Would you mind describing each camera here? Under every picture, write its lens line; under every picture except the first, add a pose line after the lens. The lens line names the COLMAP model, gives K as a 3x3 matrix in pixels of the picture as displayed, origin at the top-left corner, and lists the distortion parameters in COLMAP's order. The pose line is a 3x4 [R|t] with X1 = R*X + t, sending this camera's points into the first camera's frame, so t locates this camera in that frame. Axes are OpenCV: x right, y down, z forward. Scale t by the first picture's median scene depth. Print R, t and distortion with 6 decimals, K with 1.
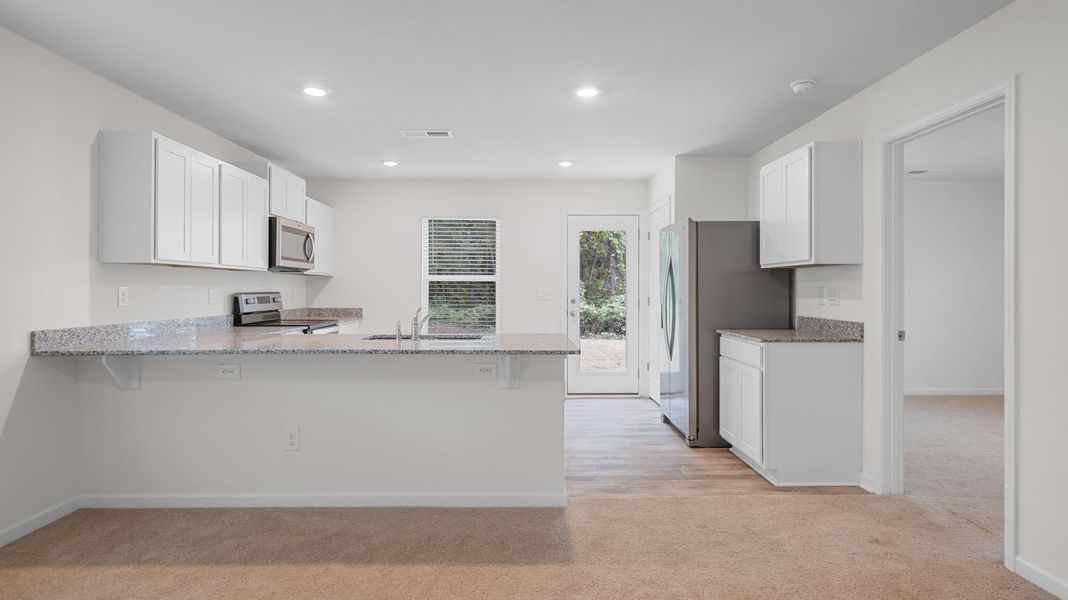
lens RADIAL K [[513.4, 0, 529.7], [0, 513.4, 291.4], [0, 0, 1]] dist [0.002080, 0.000305]
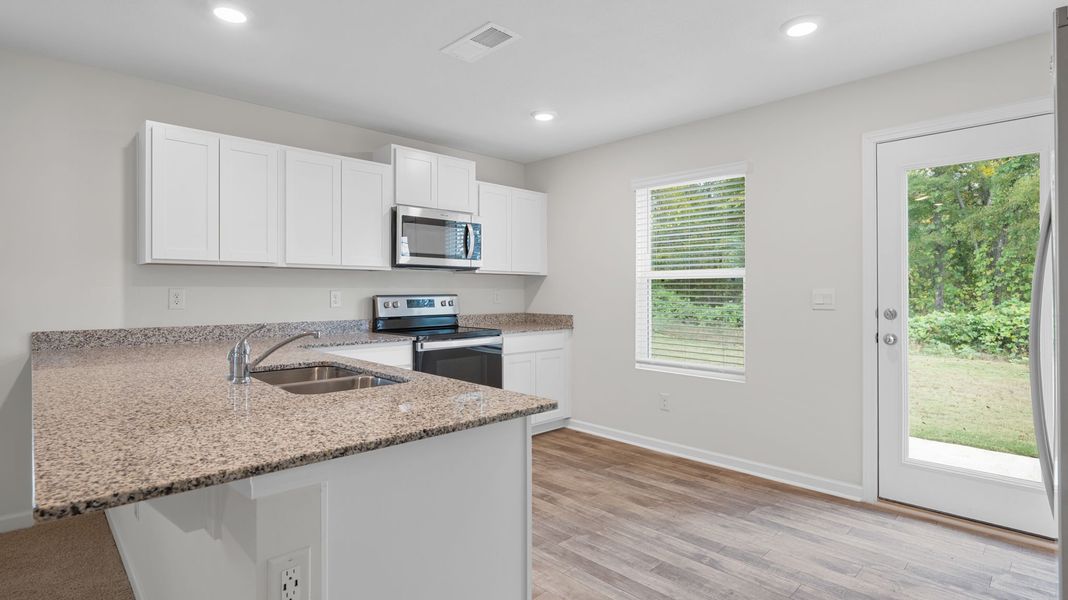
lens RADIAL K [[513.4, 0, 529.7], [0, 513.4, 291.4], [0, 0, 1]] dist [0.002080, 0.000305]
pose [[0.696796, -0.002683, -0.717265, 0.253296], [-0.000908, 0.999989, -0.004622, -0.000263], [0.717269, 0.003872, 0.696785, 0.530774]]
